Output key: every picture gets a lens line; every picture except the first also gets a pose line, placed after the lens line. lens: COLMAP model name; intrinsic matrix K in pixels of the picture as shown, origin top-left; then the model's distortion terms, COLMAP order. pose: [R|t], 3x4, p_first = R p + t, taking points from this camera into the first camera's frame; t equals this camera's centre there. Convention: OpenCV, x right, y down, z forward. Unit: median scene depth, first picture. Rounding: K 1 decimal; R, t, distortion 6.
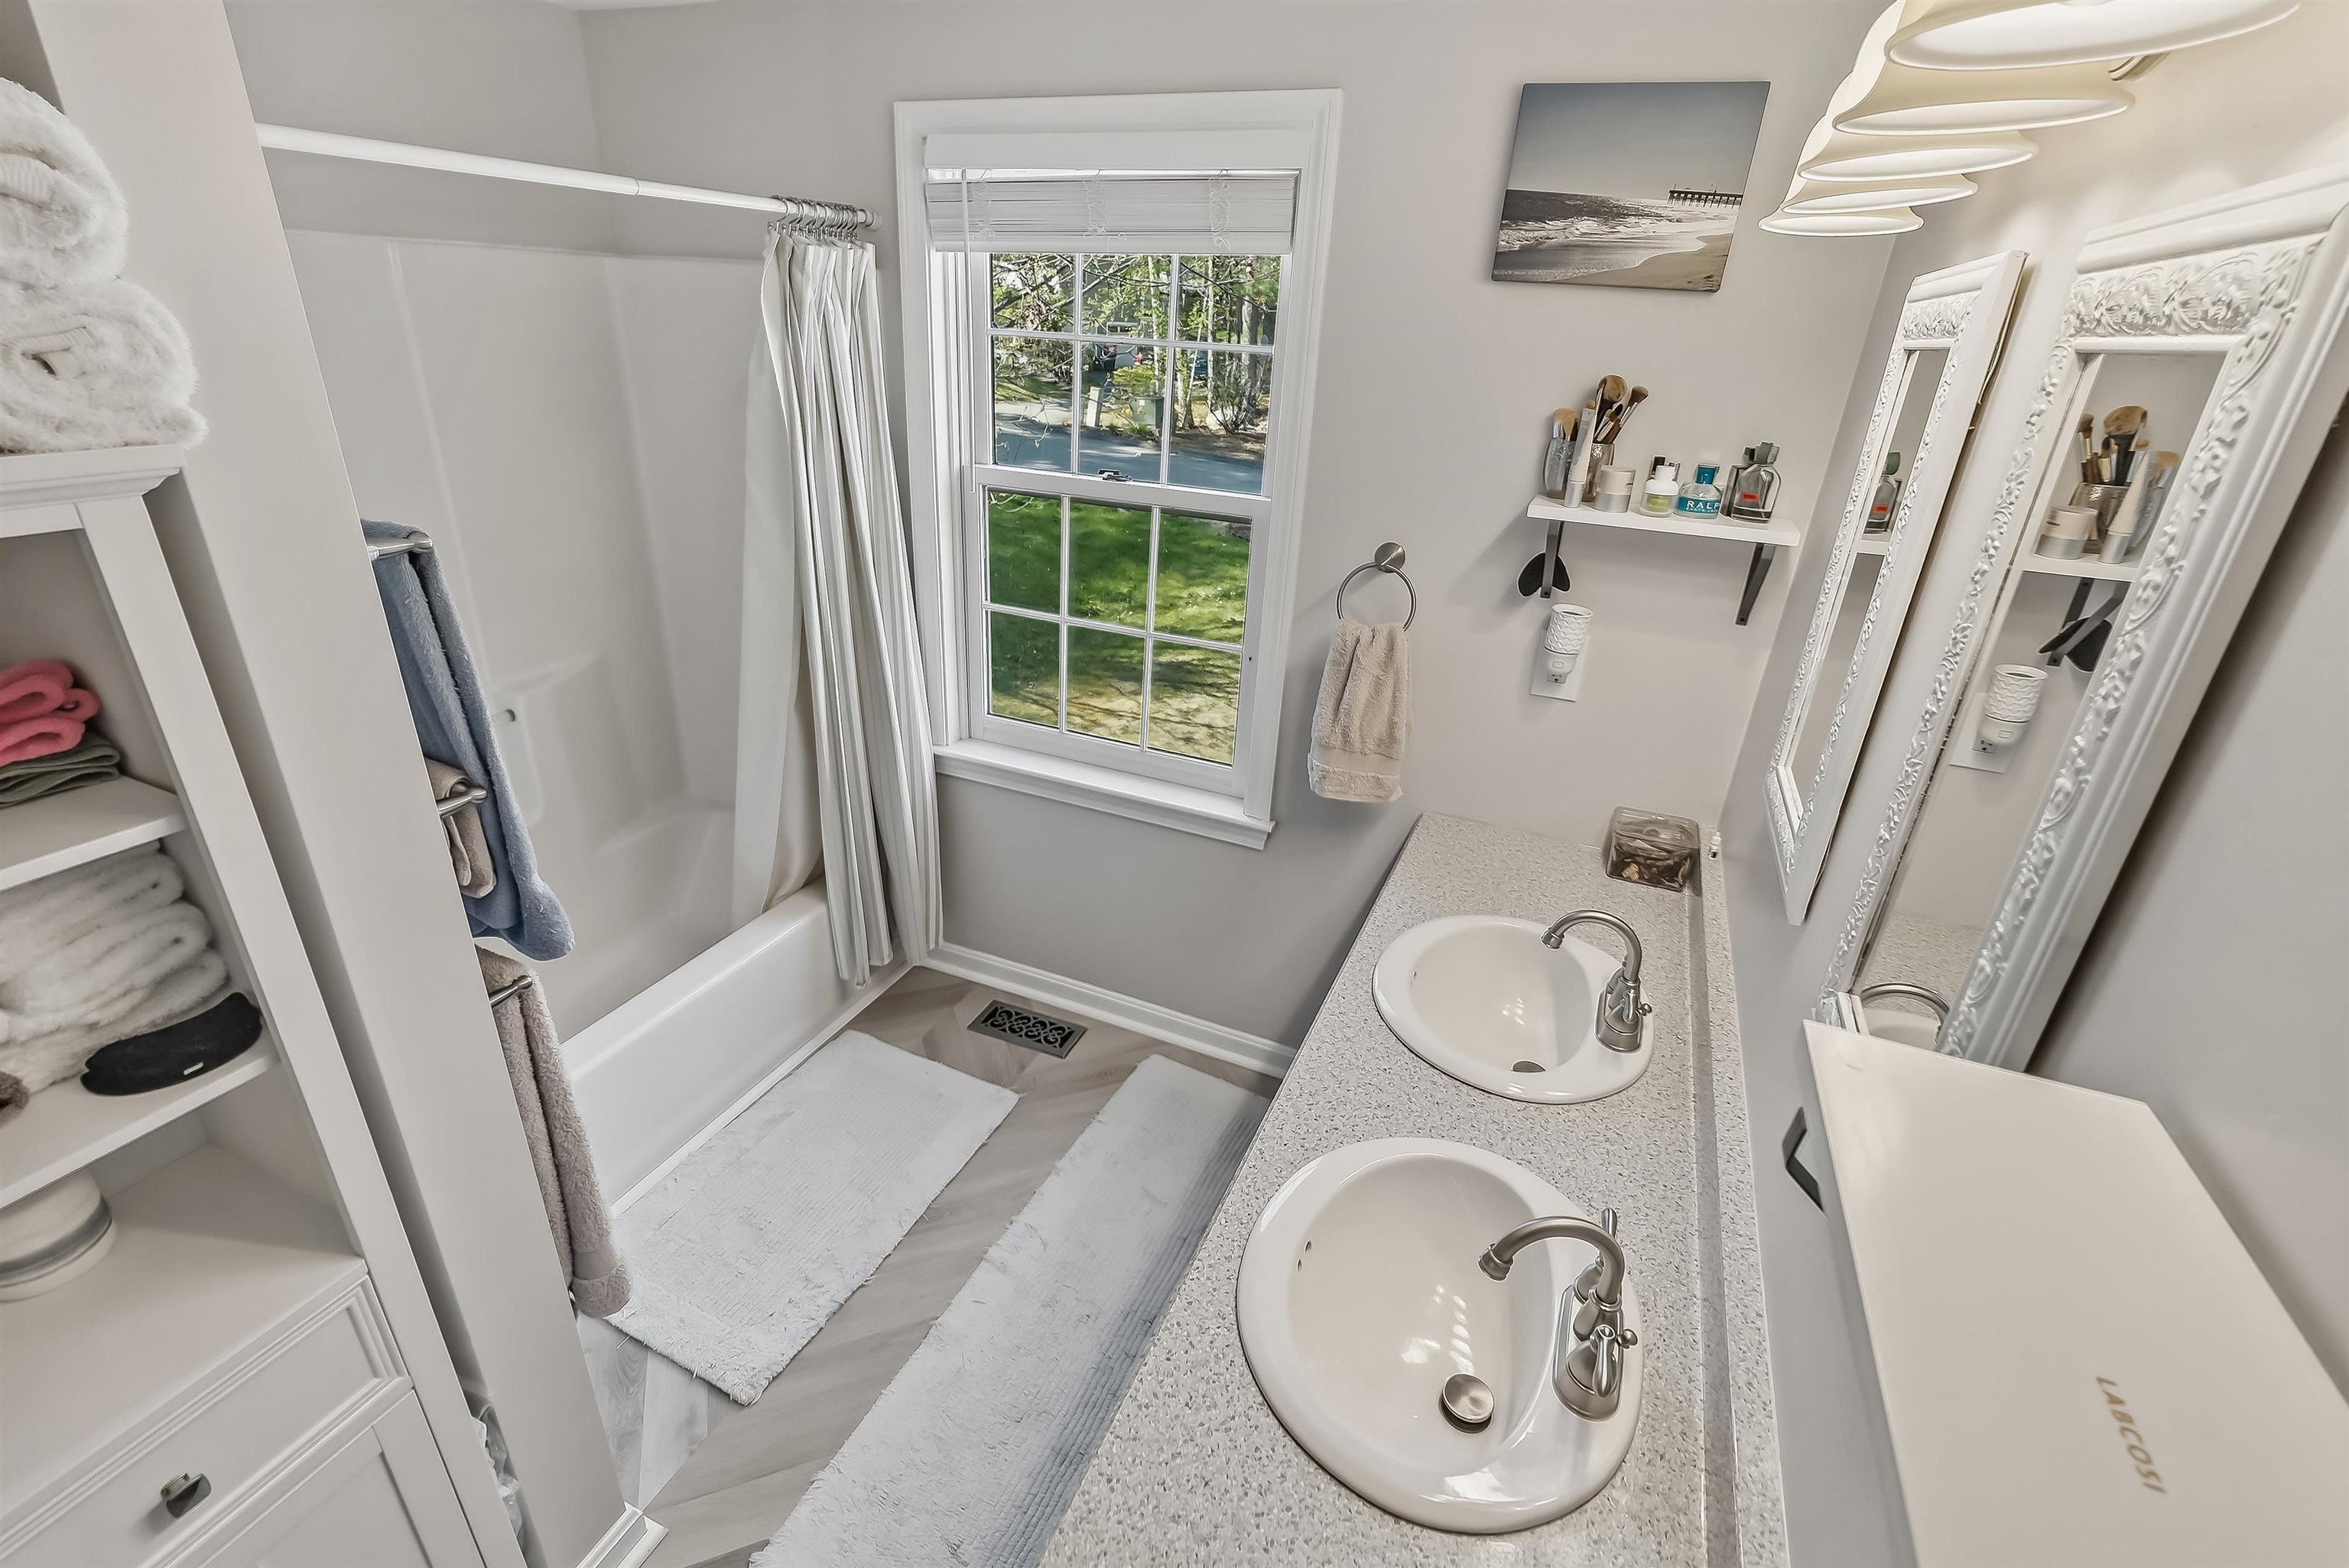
lens RADIAL K [[1025.1, 0, 1174.5], [0, 1025.1, 784.0], [0, 0, 1]] dist [-0.005763, 0.000395]
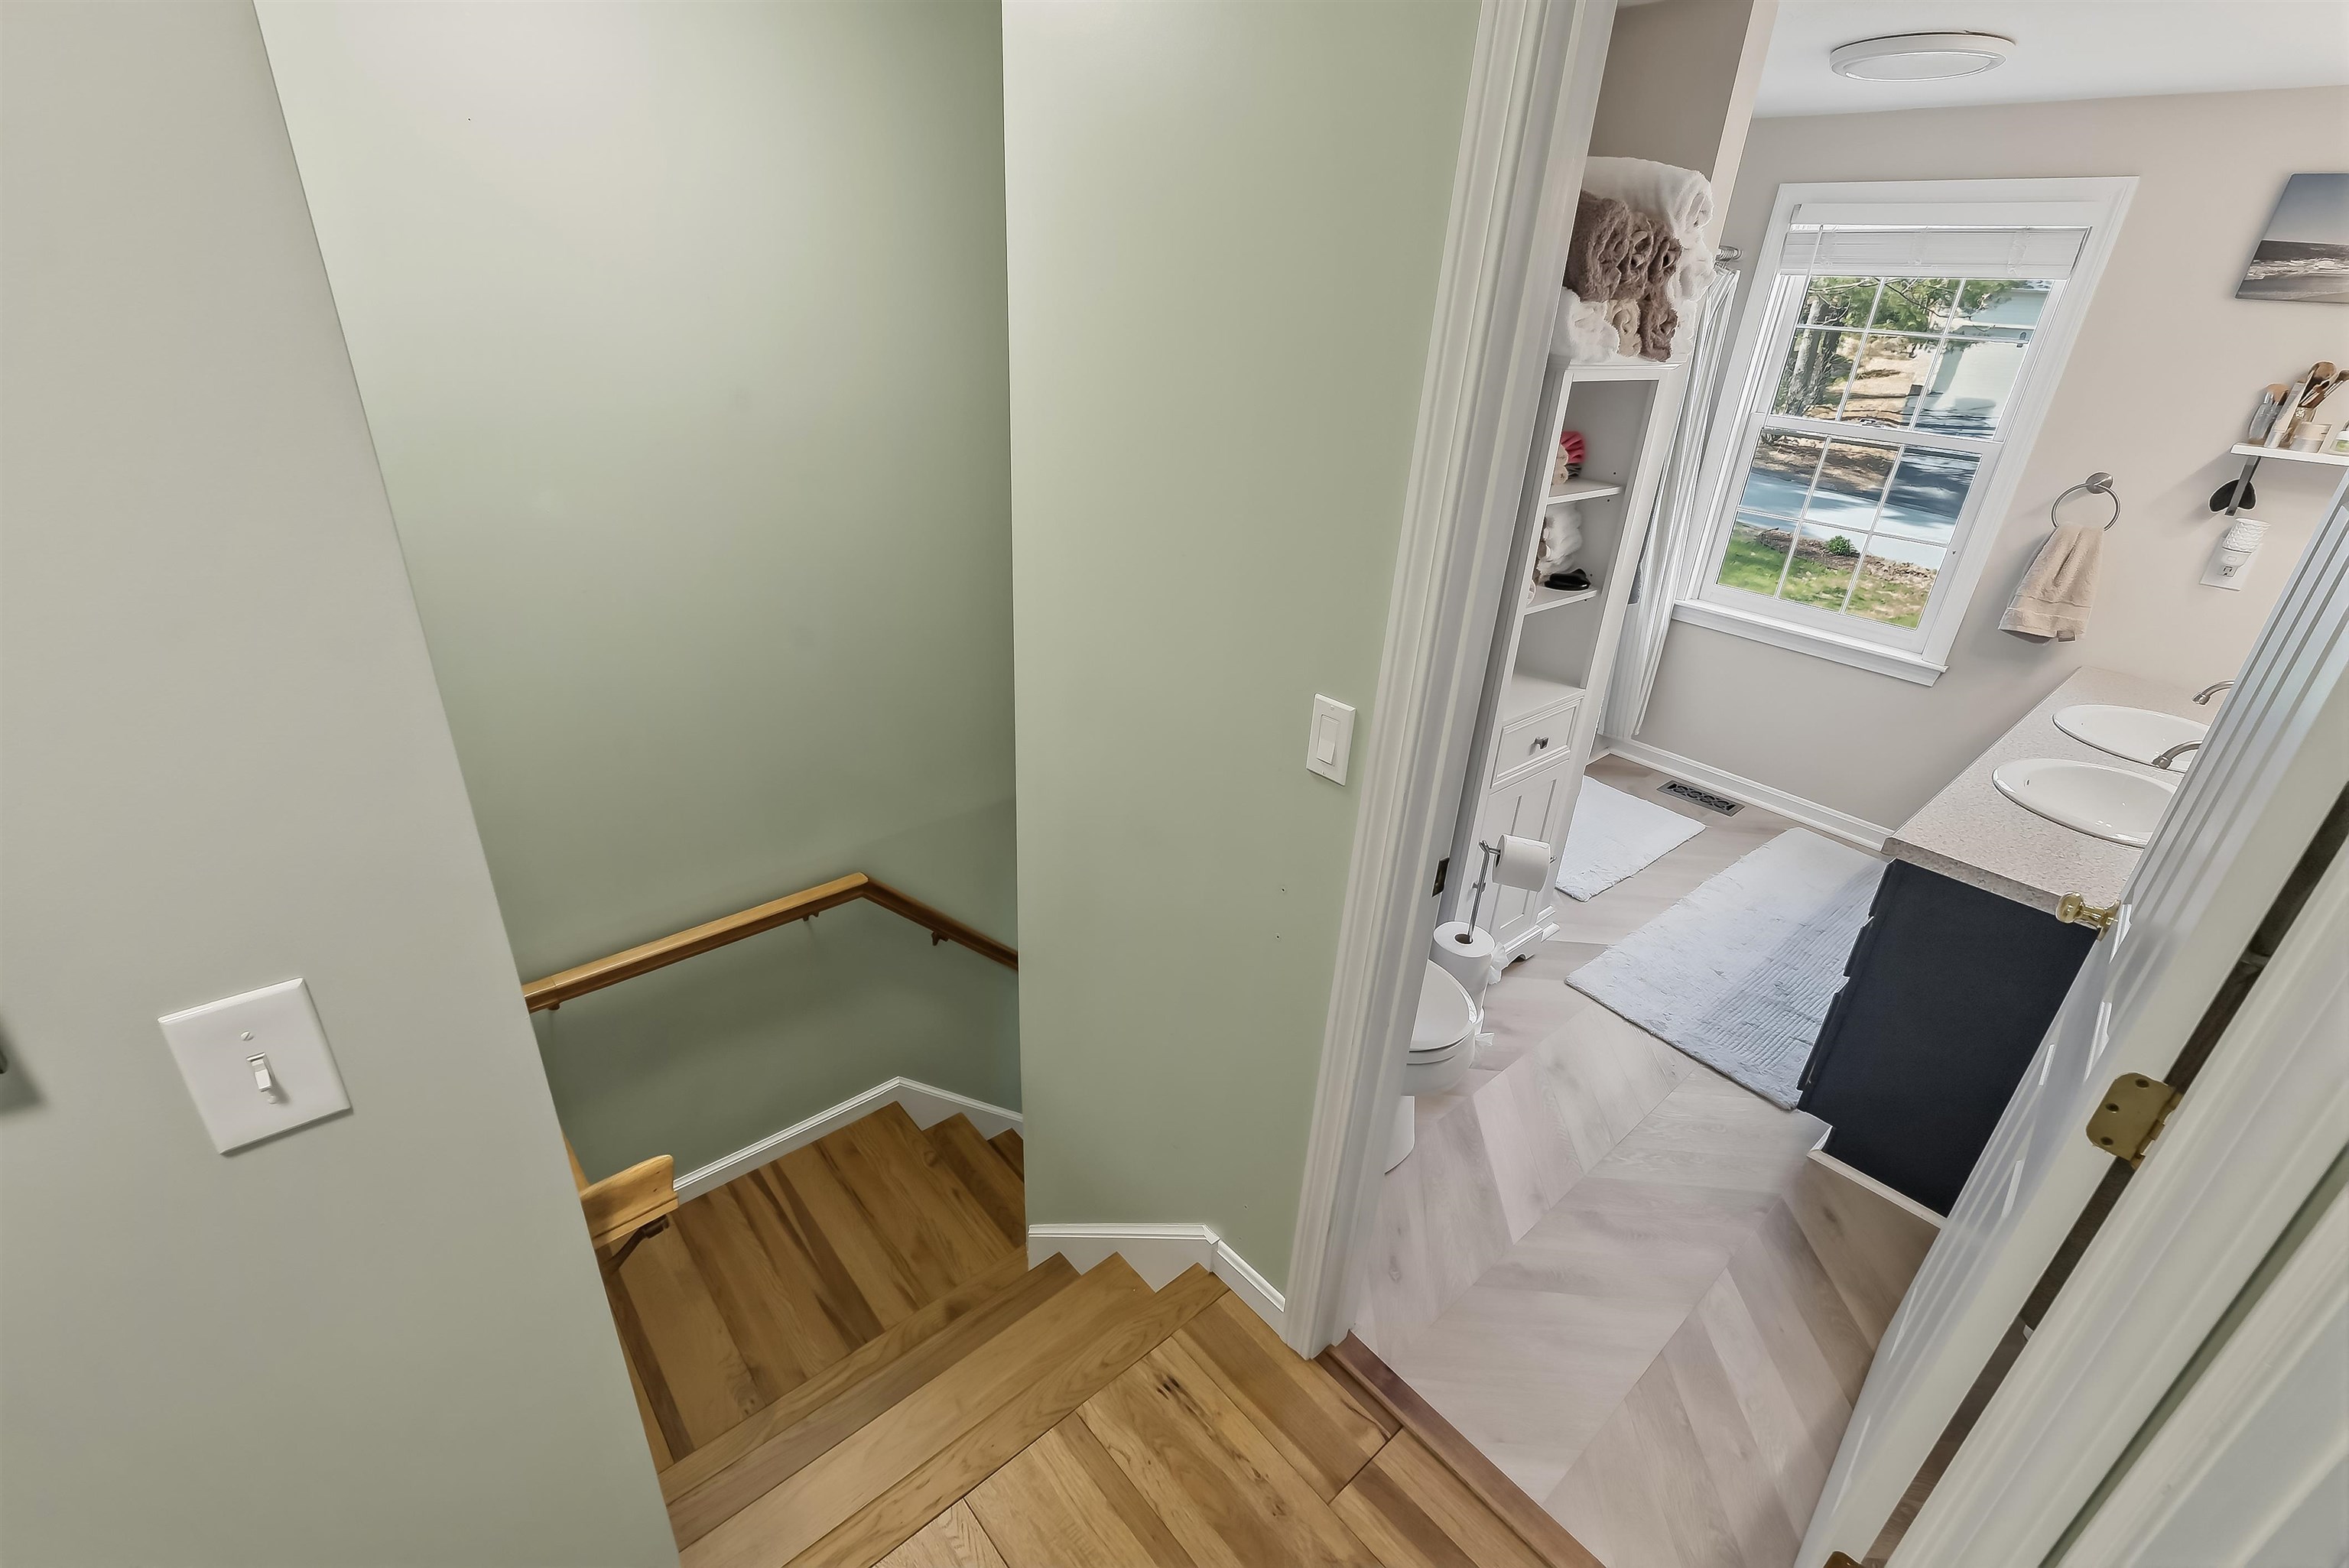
lens RADIAL K [[1025.1, 0, 1174.5], [0, 1025.1, 784.0], [0, 0, 1]] dist [-0.005763, 0.000395]
pose [[0.906030, 0.186645, -0.379833, -0.390375], [-0.185349, 0.981844, 0.040344, 0.429512], [0.380467, 0.033849, 0.924175, -0.932696]]
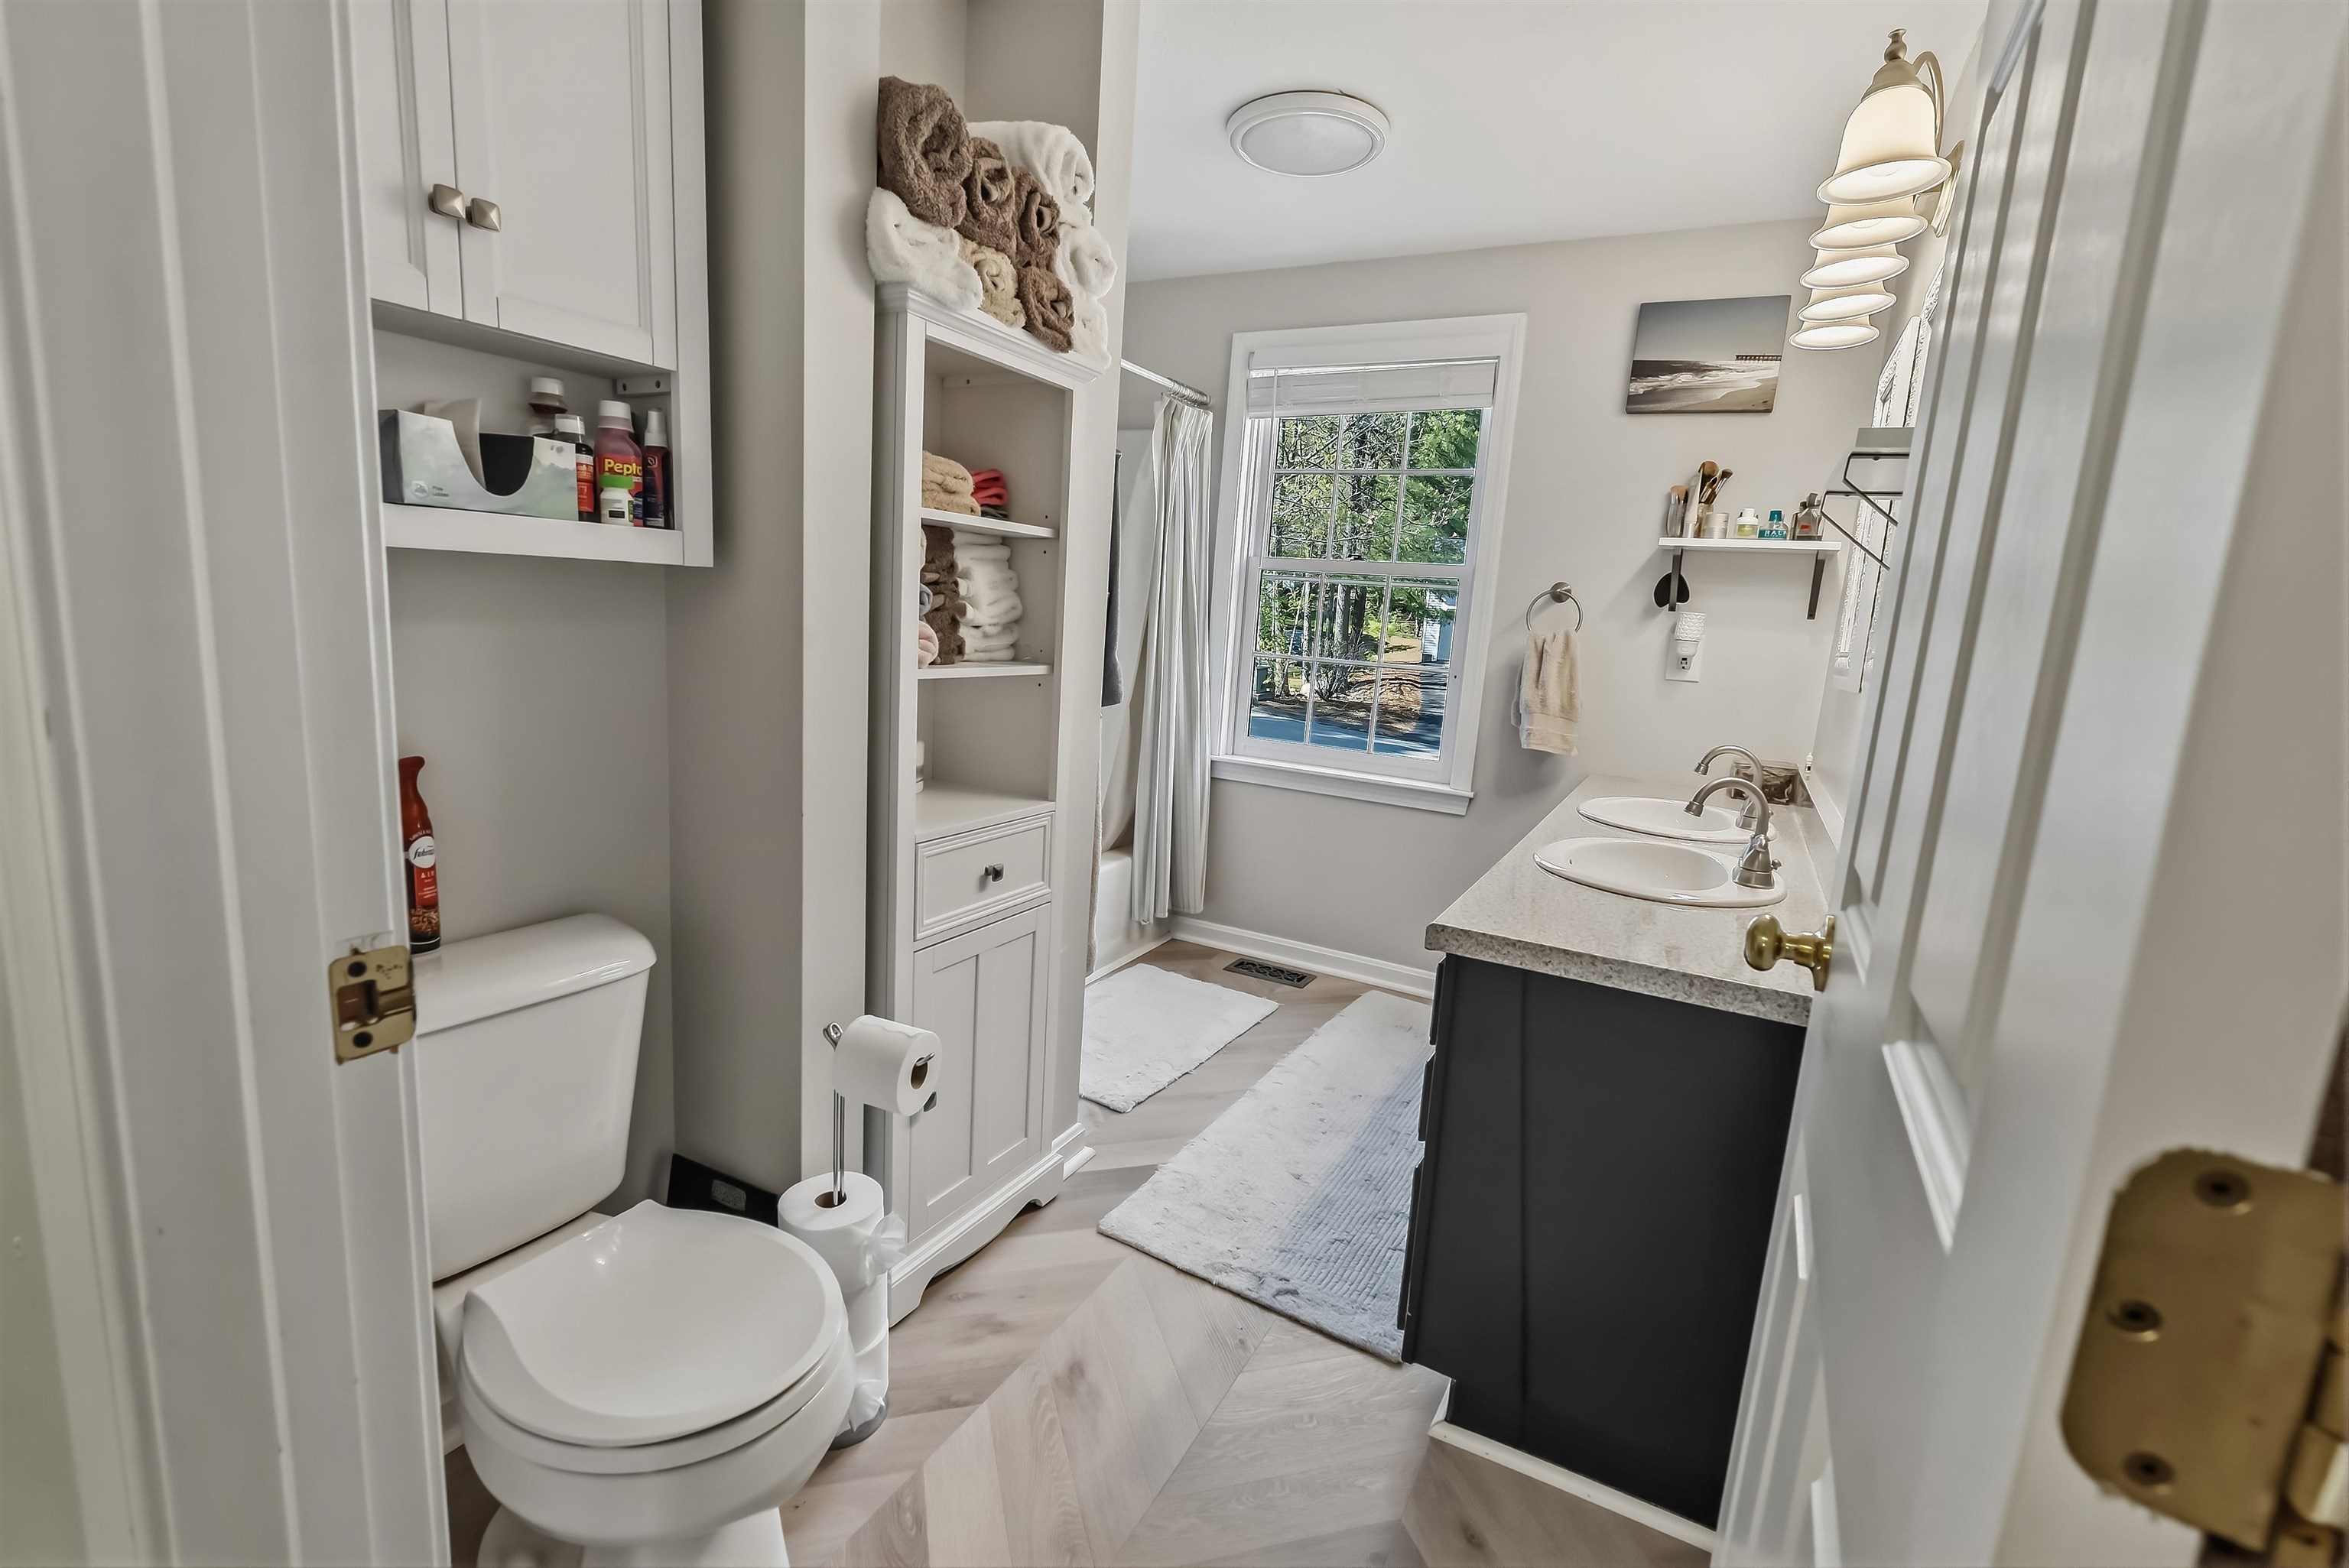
lens RADIAL K [[1025.1, 0, 1174.5], [0, 1025.1, 784.0], [0, 0, 1]] dist [-0.005763, 0.000395]
pose [[0.996295, 0.031463, -0.080040, -0.237945], [-0.051209, 0.964734, -0.258196, 0.496883], [0.069094, 0.261338, 0.962771, -0.426500]]
